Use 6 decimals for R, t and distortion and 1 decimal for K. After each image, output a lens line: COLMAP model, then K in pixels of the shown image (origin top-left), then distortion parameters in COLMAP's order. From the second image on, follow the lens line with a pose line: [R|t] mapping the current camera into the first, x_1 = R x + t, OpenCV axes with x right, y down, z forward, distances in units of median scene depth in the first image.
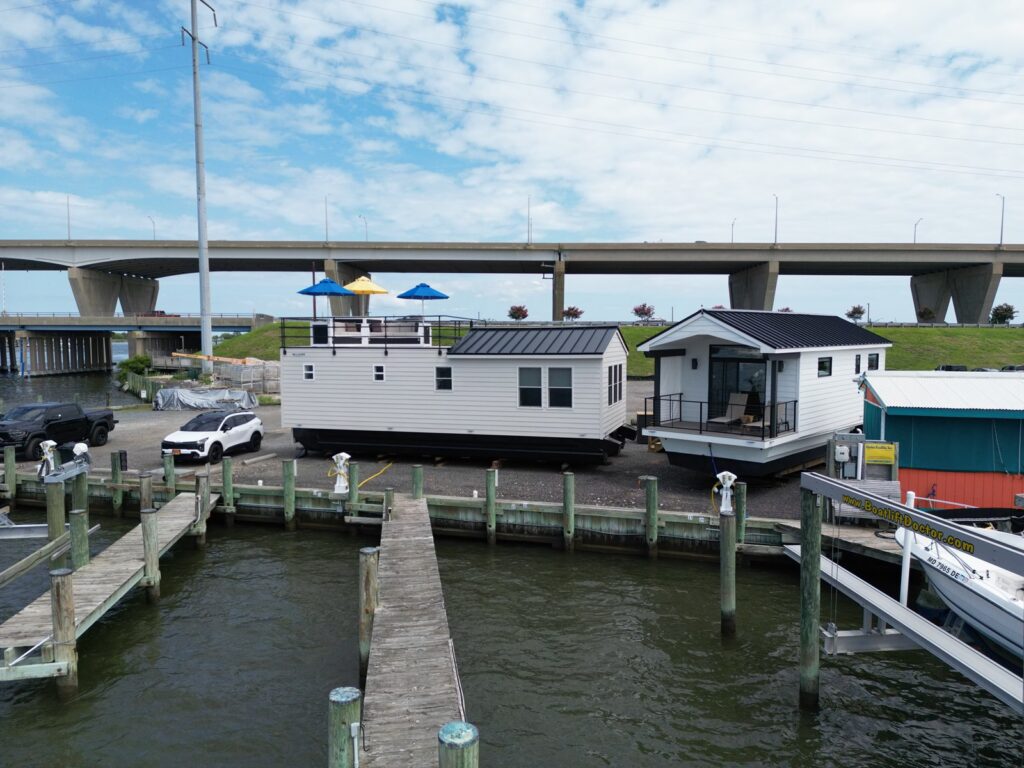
lens RADIAL K [[713.1, 0, 512.0], [0, 713.1, 384.0], [0, 0, 1]] dist [0.112199, -0.136293]
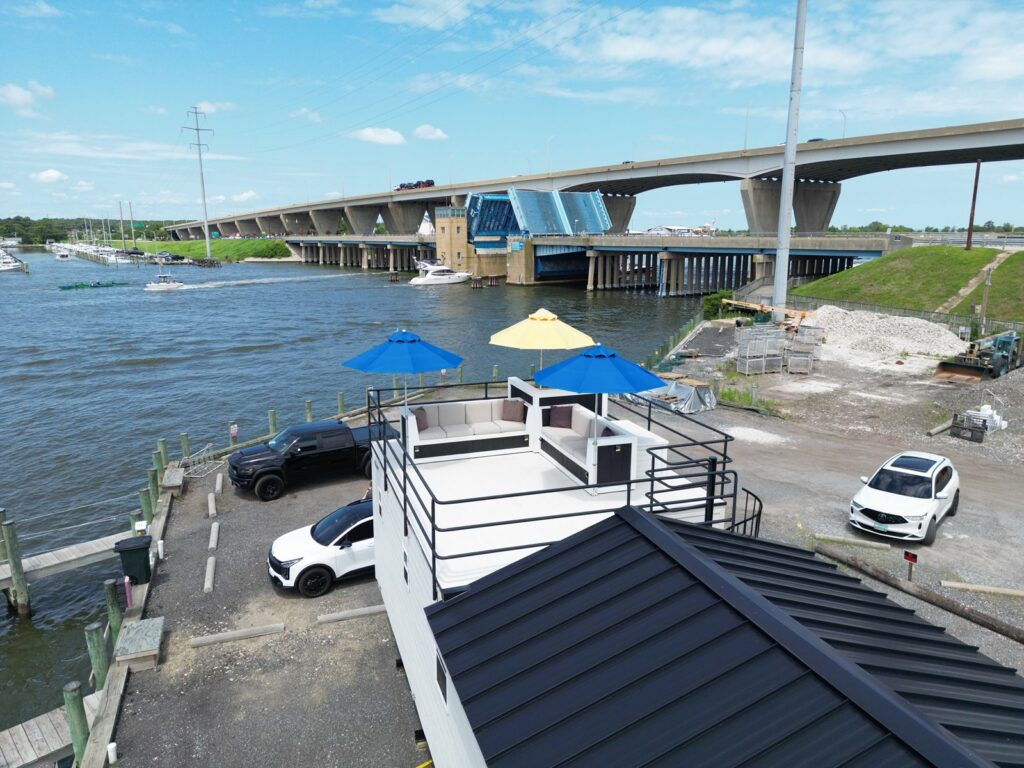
lens RADIAL K [[717.2, 0, 513.1], [0, 717.2, 383.8], [0, 0, 1]] dist [0.071205, -0.073710]
pose [[0.587264, 0.163745, -0.792660, 0.048557], [-0.045289, 0.984436, 0.169808, -0.053385], [0.808128, -0.063823, 0.585539, 0.210261]]
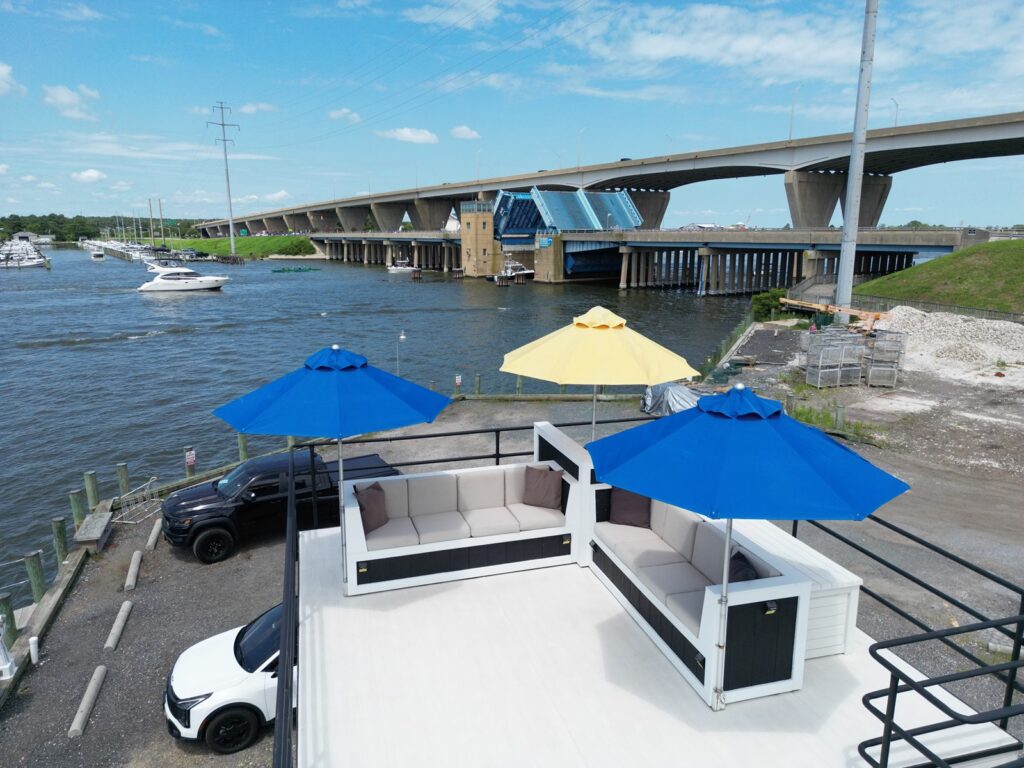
lens RADIAL K [[717.2, 0, 513.1], [0, 717.2, 383.8], [0, 0, 1]] dist [0.071205, -0.073710]
pose [[0.556157, 0.170228, -0.813457, -0.003128], [-0.048637, 0.983787, 0.172619, -0.049000], [0.829653, -0.056440, 0.555419, 0.247459]]
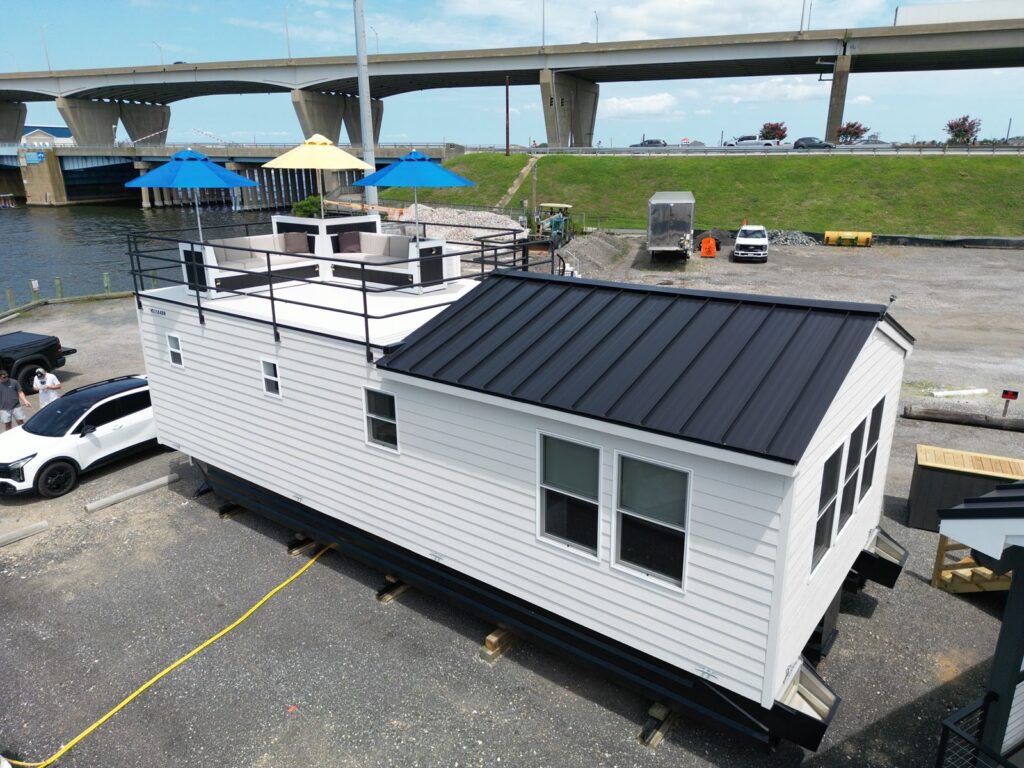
lens RADIAL K [[717.2, 0, 513.1], [0, 717.2, 383.8], [0, 0, 1]] dist [0.071205, -0.073710]
pose [[0.942212, 0.097726, -0.320447, 0.026061], [-0.016472, 0.968866, 0.247038, -0.032633], [0.334612, -0.227484, 0.914487, 0.167858]]
